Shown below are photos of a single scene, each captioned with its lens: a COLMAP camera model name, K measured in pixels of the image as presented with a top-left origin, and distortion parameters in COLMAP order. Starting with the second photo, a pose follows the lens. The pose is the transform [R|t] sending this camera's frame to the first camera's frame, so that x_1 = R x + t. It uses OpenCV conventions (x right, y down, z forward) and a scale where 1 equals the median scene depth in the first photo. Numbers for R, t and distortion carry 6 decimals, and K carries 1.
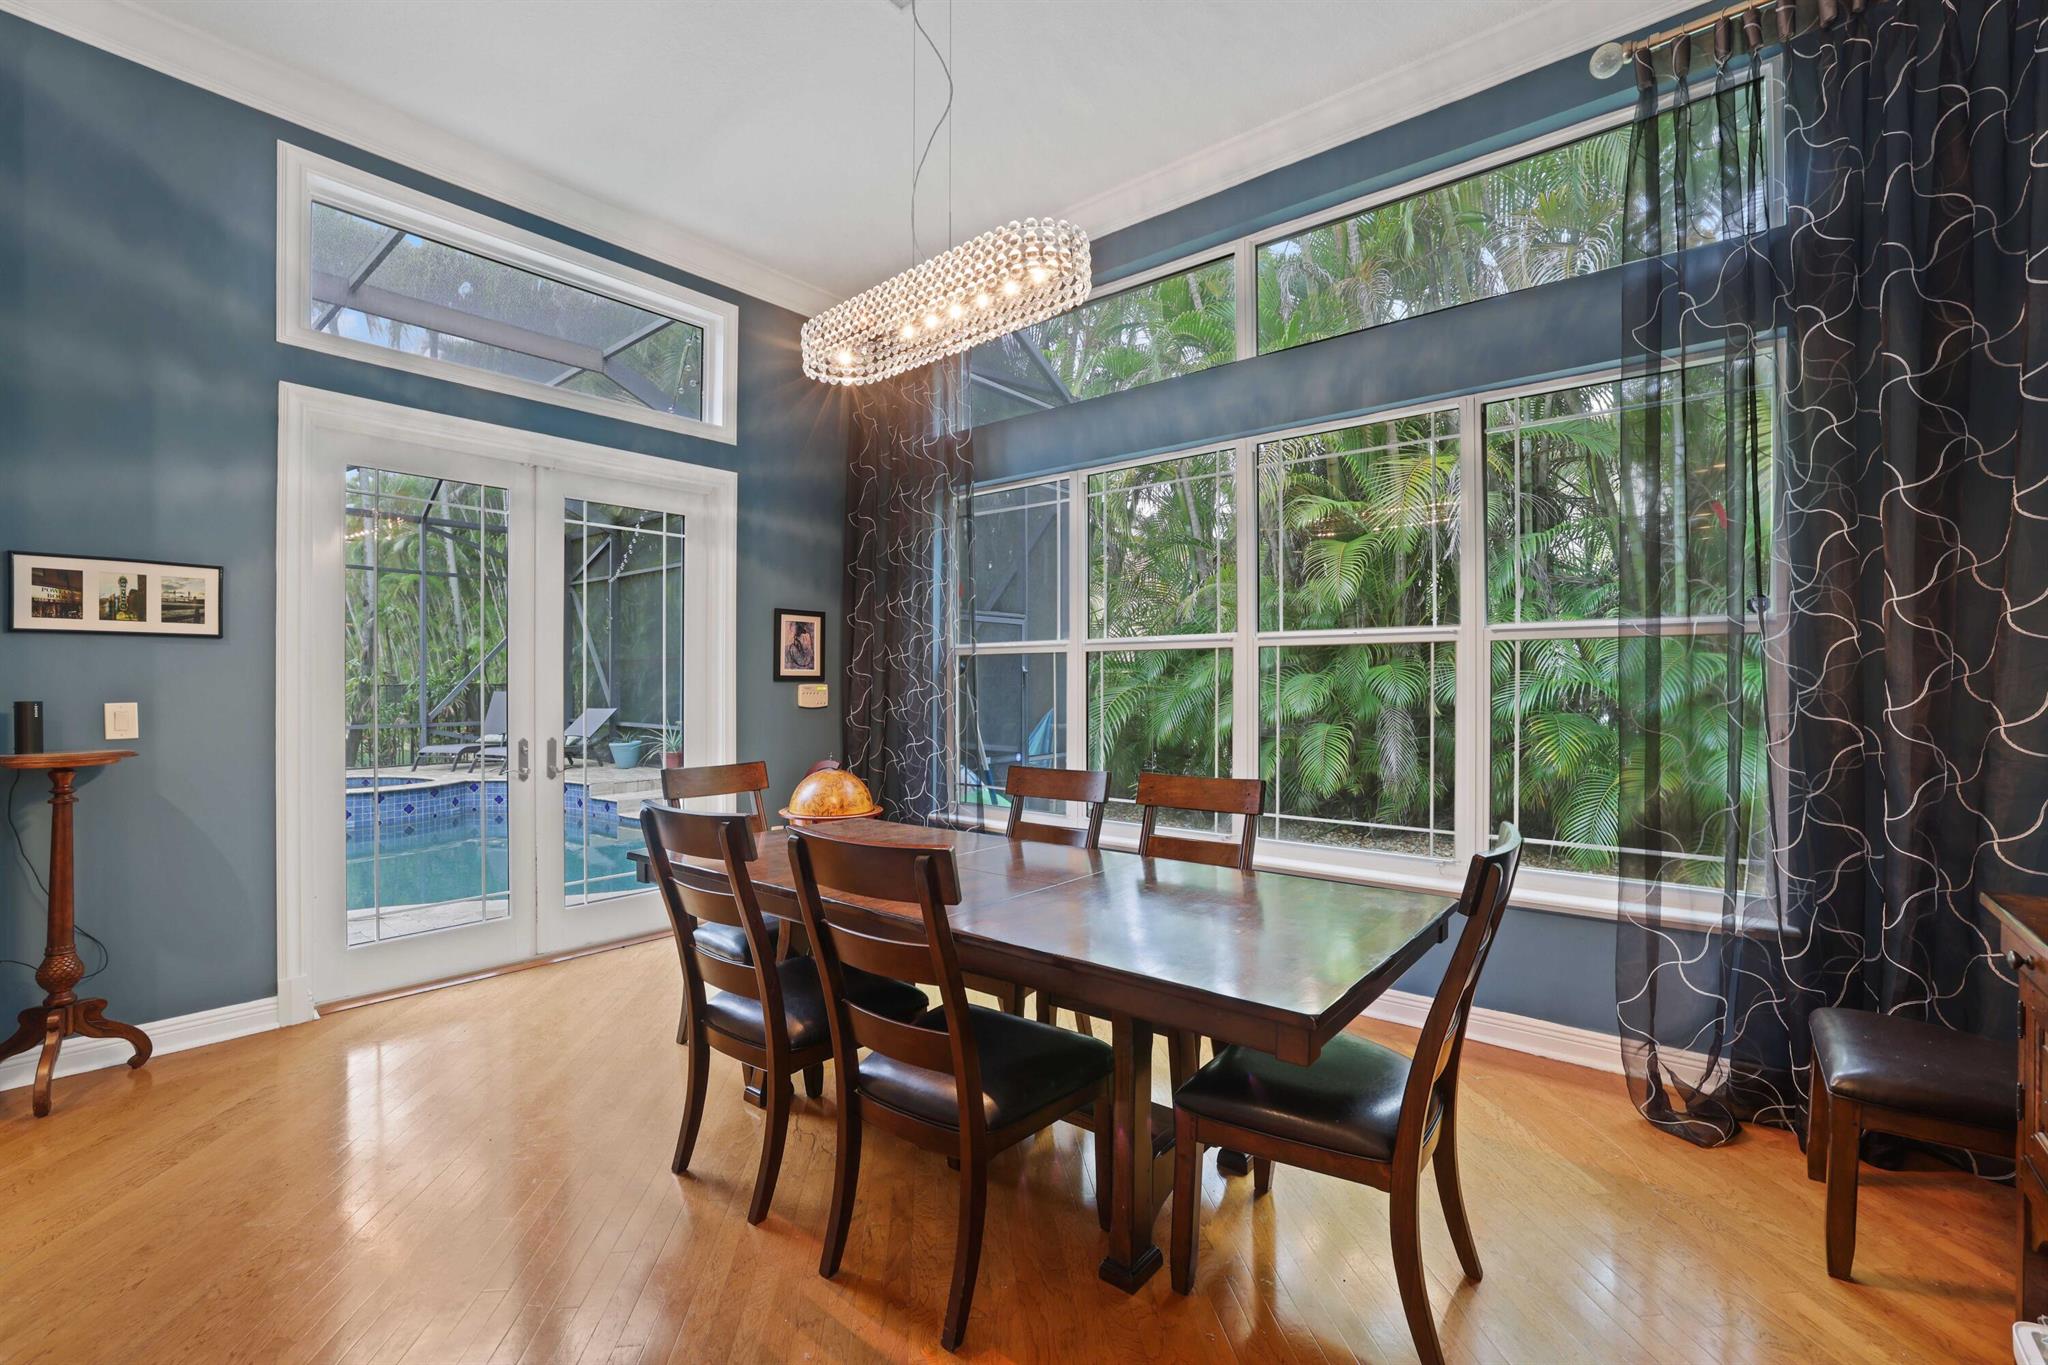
lens RADIAL K [[867.4, 0, 1011.0], [0, 867.4, 680.3], [0, 0, 1]] dist [0.000542, 0.000155]
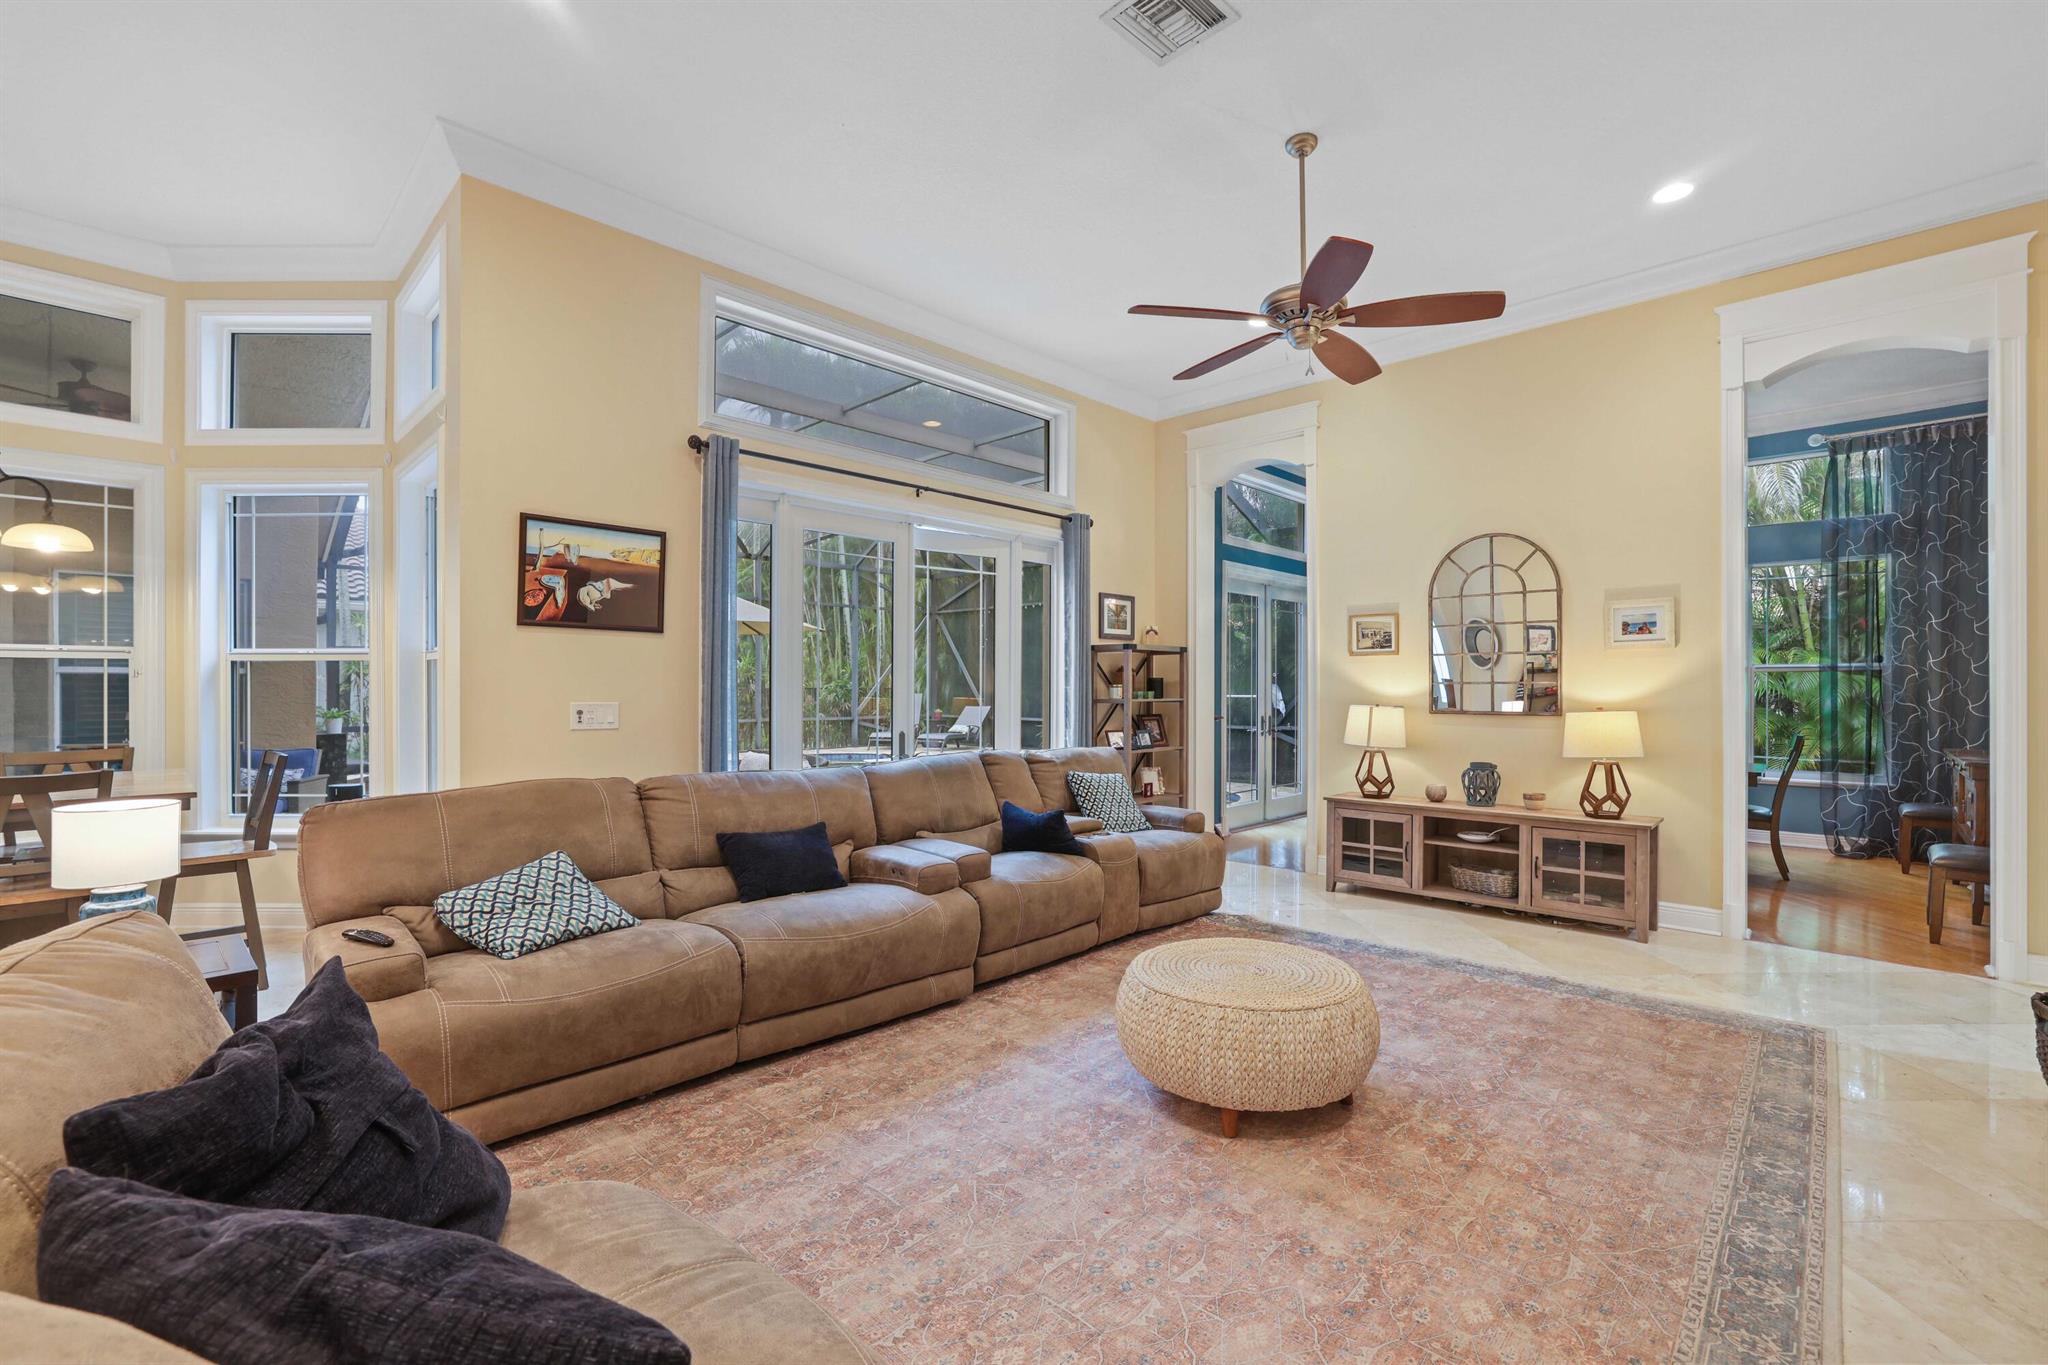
lens RADIAL K [[867.4, 0, 1033.2], [0, 867.4, 683.7], [0, 0, 1]] dist [0.000542, 0.000155]
pose [[0.997439, 0.008077, -0.071065, -1.538977], [-0.008606, 0.999937, -0.007145, 0.023364], [0.071003, 0.007739, 0.997446, -1.839522]]
